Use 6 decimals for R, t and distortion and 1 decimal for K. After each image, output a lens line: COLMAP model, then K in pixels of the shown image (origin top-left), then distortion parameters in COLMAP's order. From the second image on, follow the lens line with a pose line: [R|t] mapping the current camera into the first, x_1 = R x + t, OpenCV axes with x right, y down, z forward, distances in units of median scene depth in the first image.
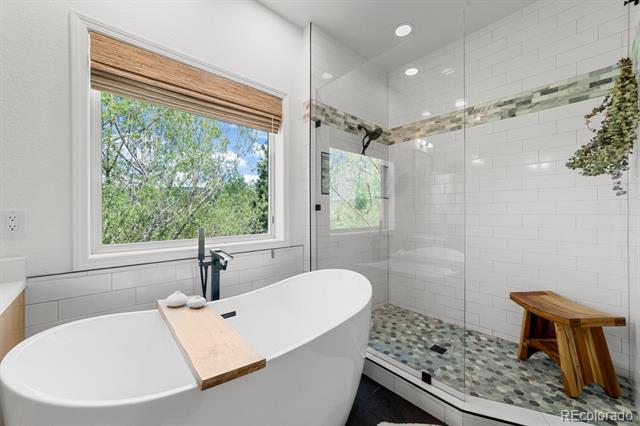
lens RADIAL K [[246.8, 0, 319.4], [0, 246.8, 210.5], [0, 0, 1]] dist [-0.005205, 0.002296]
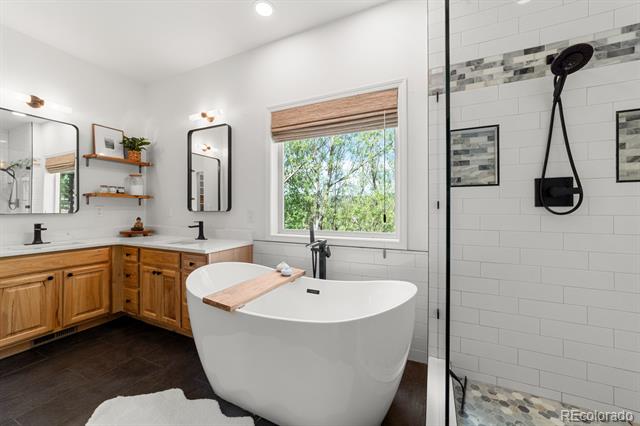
lens RADIAL K [[246.8, 0, 322.3], [0, 246.8, 209.1], [0, 0, 1]] dist [-0.005205, 0.002296]
pose [[0.397444, -0.001674, -0.917625, 0.580671], [0.000395, 0.999999, -0.001653, 0.000965], [0.917626, 0.000295, 0.397444, 0.378866]]
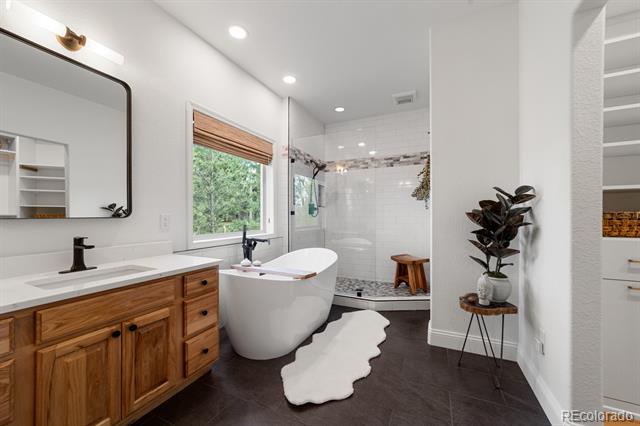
lens RADIAL K [[246.8, 0, 319.8], [0, 246.8, 216.1], [0, 0, 1]] dist [-0.005205, 0.002296]
pose [[0.923194, -0.002018, 0.384329, -0.481547], [0.000027, 0.999987, 0.005188, -0.000577], [-0.384335, -0.004779, 0.923181, -0.572270]]
